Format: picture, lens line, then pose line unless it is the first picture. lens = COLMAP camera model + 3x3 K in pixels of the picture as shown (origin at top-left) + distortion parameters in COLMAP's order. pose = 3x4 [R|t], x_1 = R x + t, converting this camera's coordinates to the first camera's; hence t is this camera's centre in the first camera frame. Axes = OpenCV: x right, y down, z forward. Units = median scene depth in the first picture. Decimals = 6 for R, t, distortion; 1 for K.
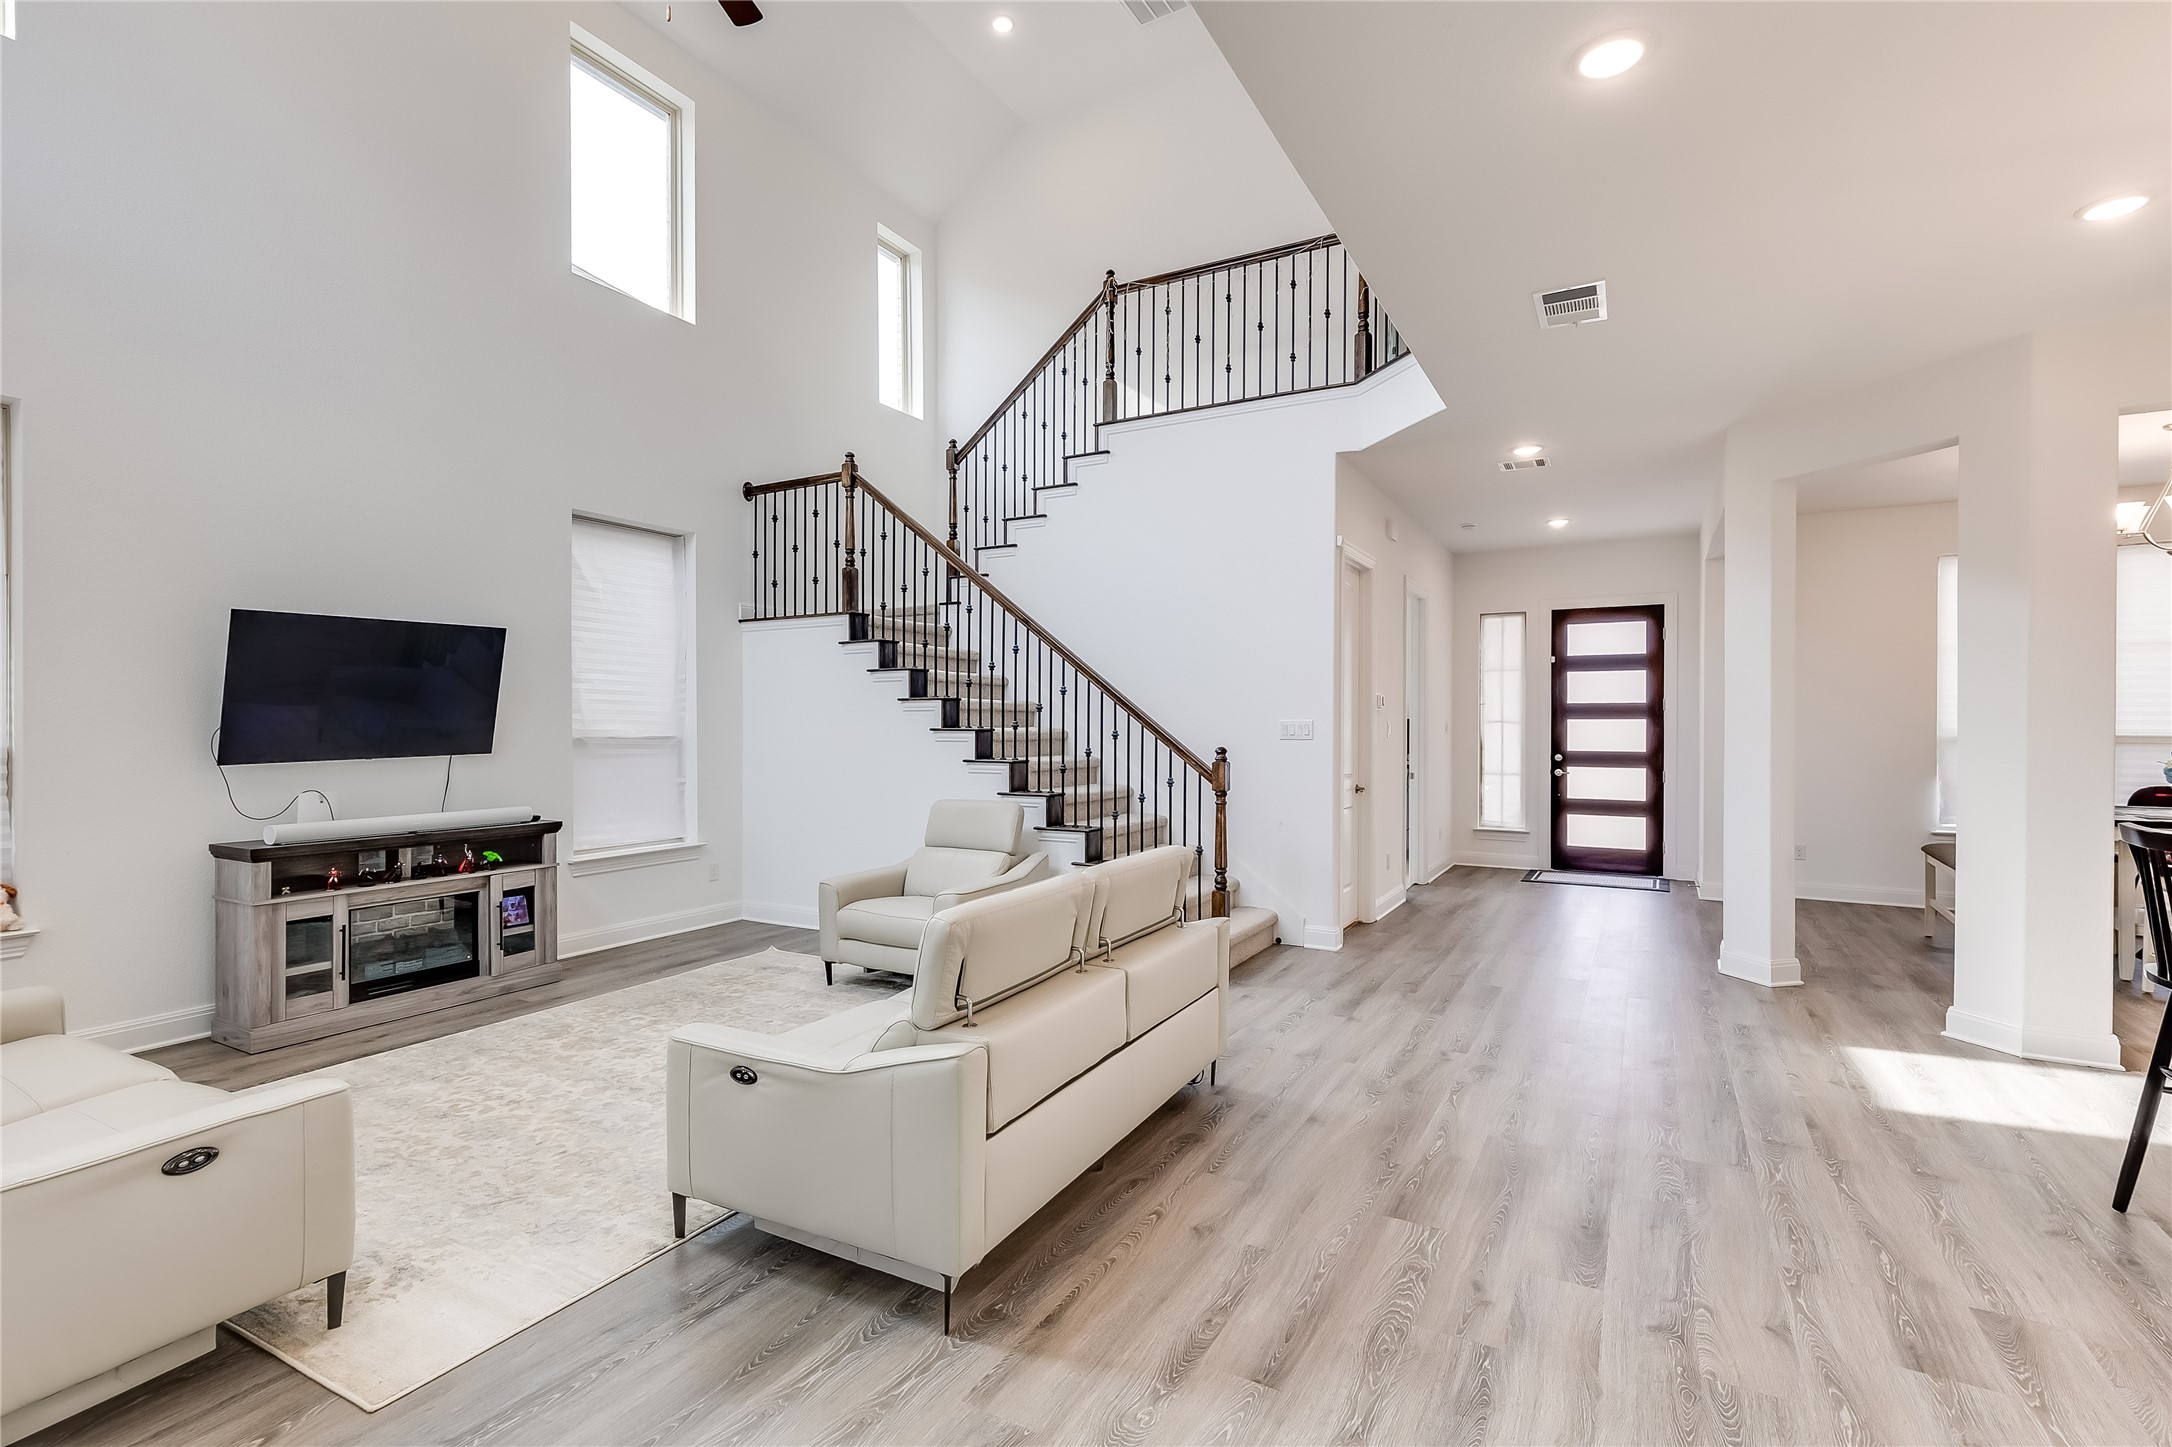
lens RADIAL K [[990.4, 0, 1092.6], [0, 990.4, 720.0], [0, 0, 1]] dist [0.005225, 0.000300]
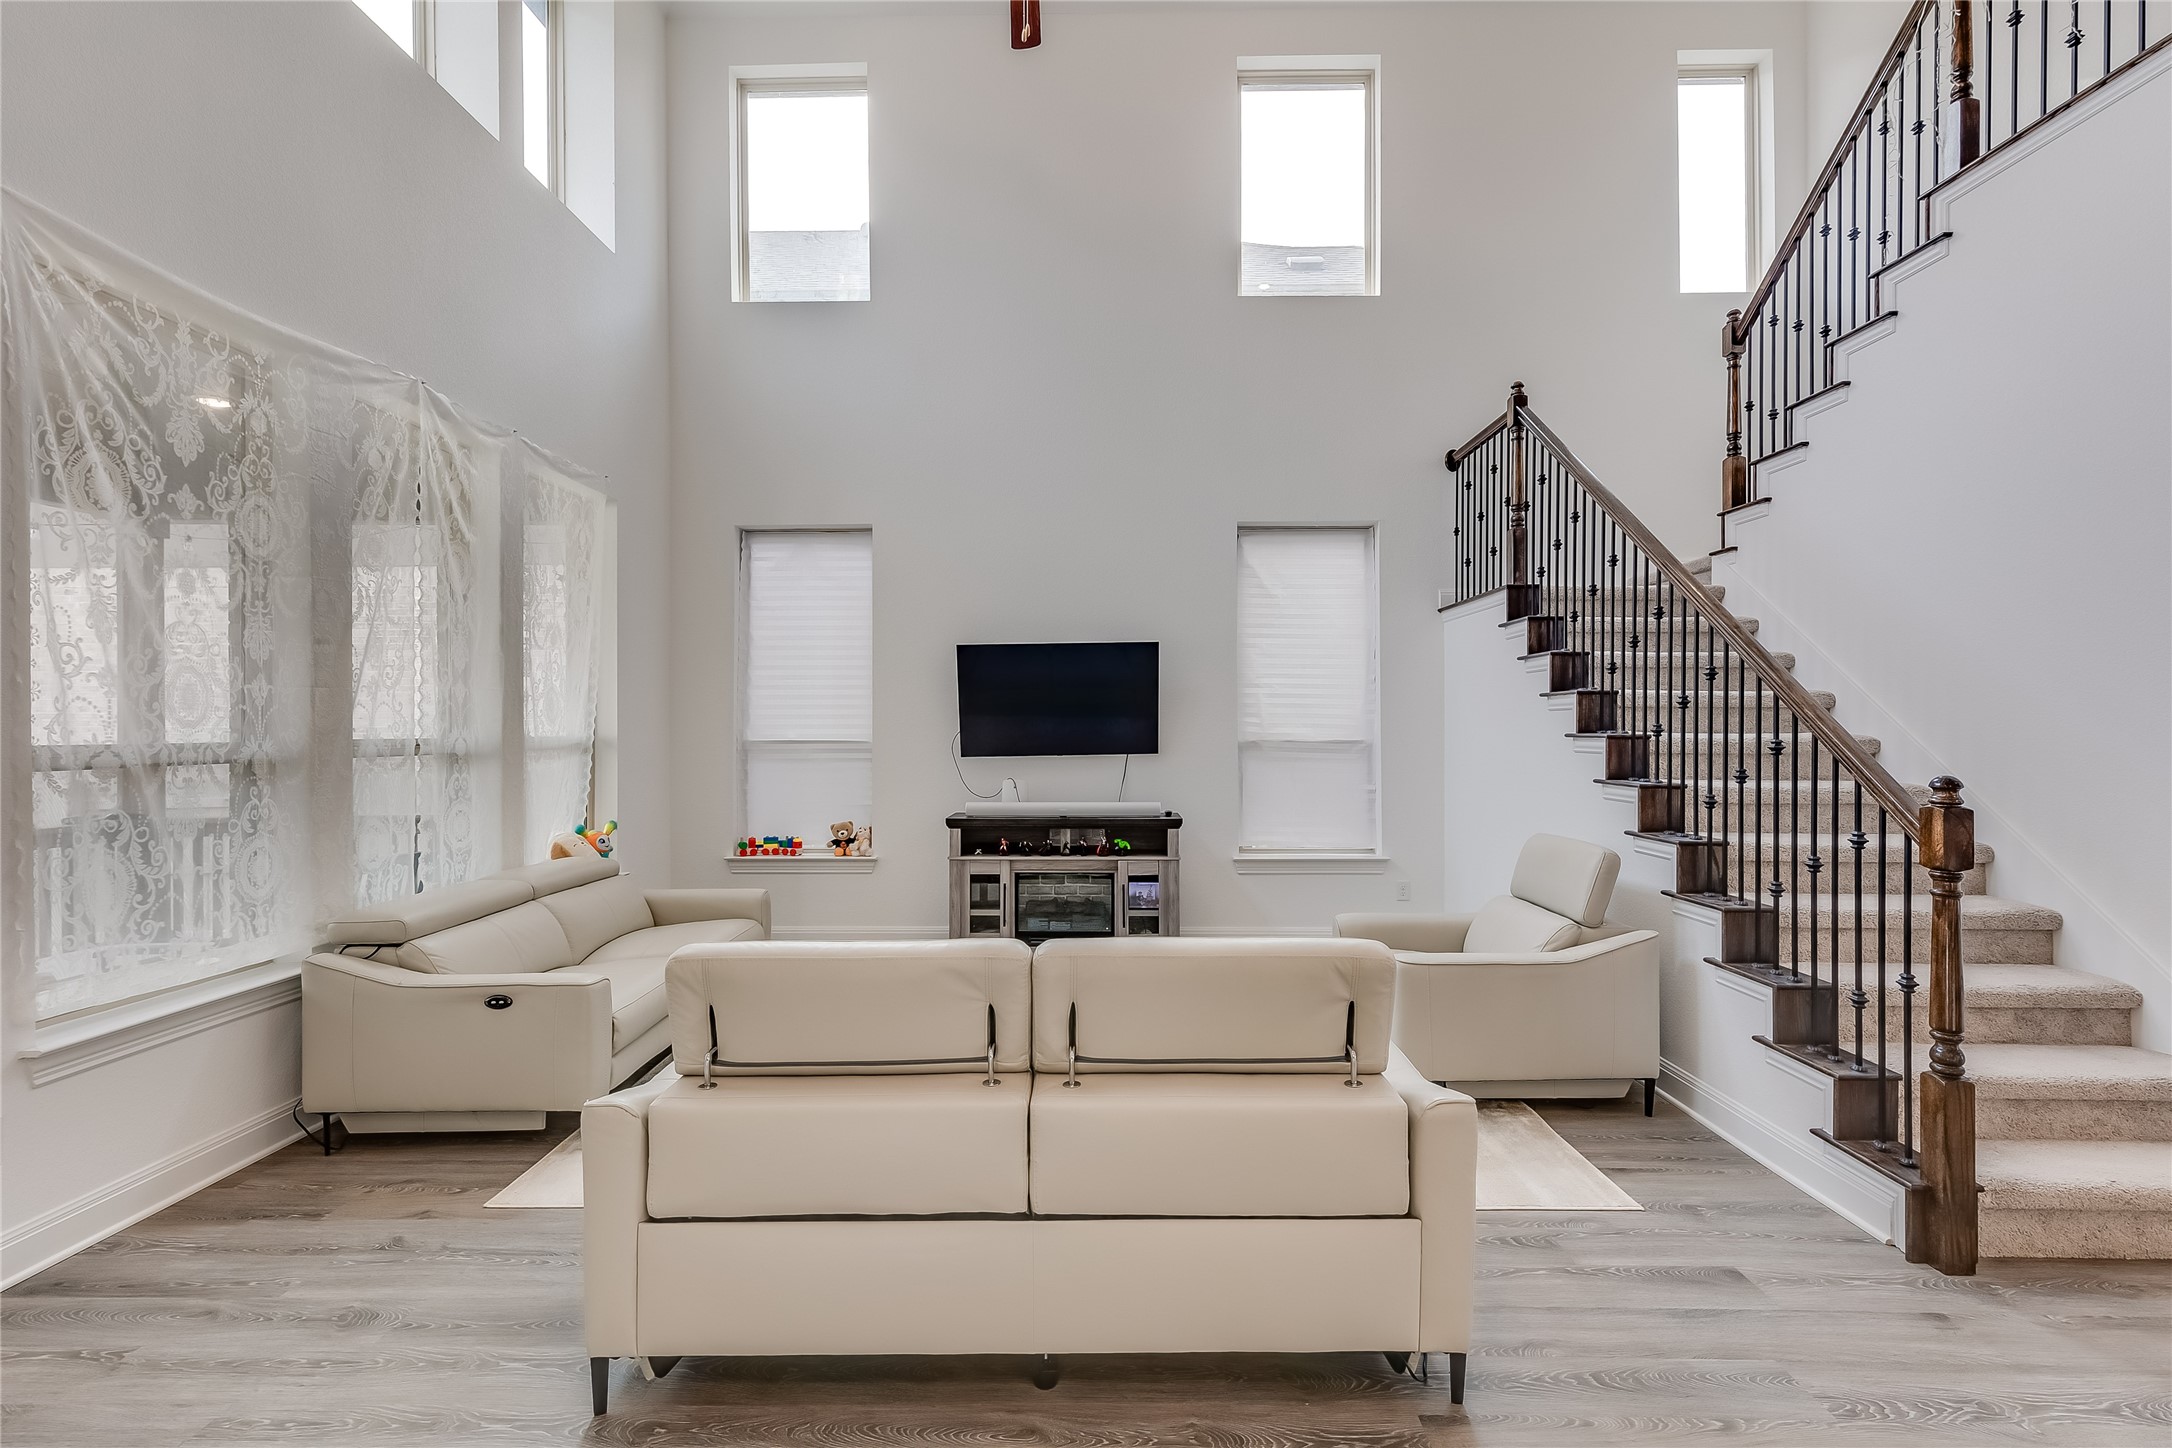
lens RADIAL K [[990.4, 0, 1092.6], [0, 990.4, 720.5], [0, 0, 1]] dist [0.005225, 0.000300]
pose [[0.471677, -0.005312, -0.881755, 0.398336], [0.003871, 0.999985, -0.003954, 0.000247], [0.881763, -0.001548, 0.471691, 0.454988]]
